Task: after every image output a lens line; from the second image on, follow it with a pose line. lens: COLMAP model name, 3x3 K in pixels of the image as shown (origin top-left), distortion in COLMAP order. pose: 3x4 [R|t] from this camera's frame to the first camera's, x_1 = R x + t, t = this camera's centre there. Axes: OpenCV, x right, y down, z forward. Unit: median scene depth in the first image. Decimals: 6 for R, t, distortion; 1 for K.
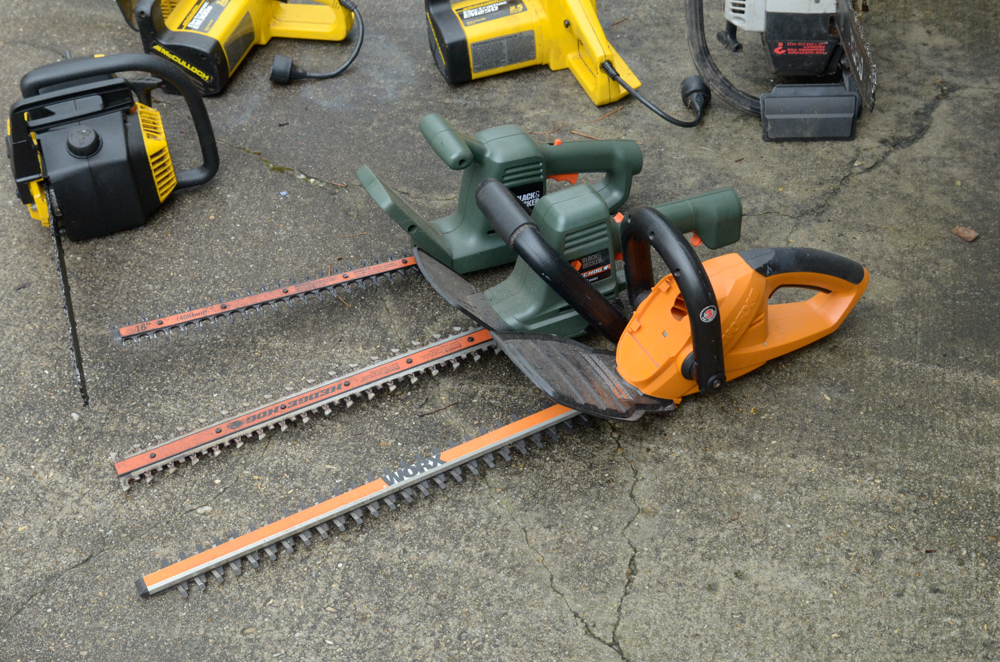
lens RADIAL K [[1652.5, 0, 500.0], [0, 1652.5, 331.0], [0, 0, 1]] dist [-0.102408, 0.012267]
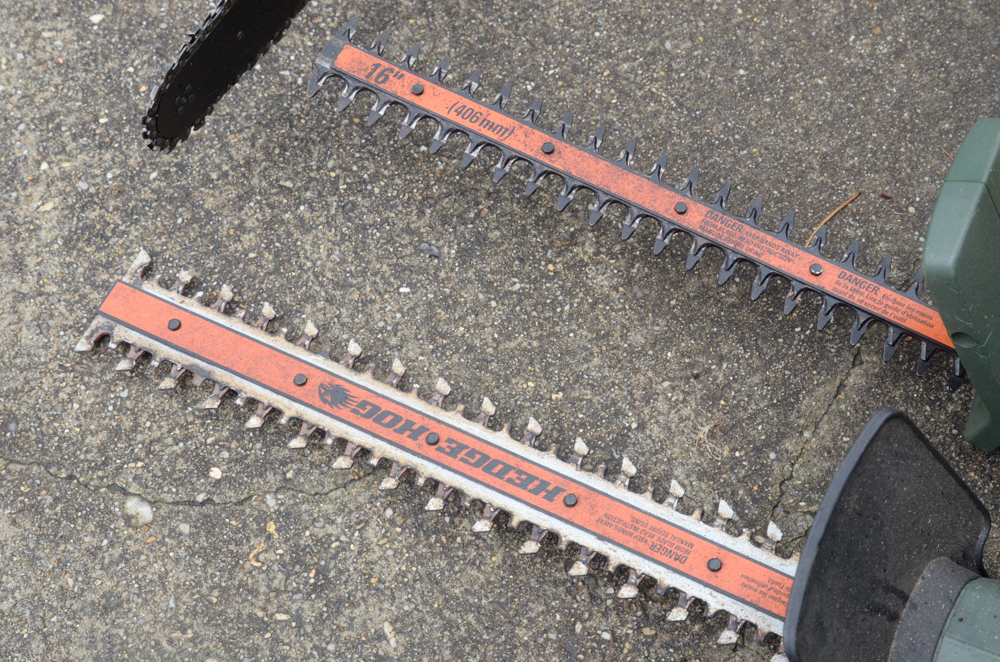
lens RADIAL K [[1533.0, 0, 500.0], [0, 1533.0, 331.0], [0, 0, 1]] dist [-0.055436, 0.070938]
pose [[0.637482, 0.717050, -0.281879, -0.024830], [-0.521061, 0.670736, 0.527834, -0.206186], [0.567550, -0.189609, 0.801209, 0.690298]]
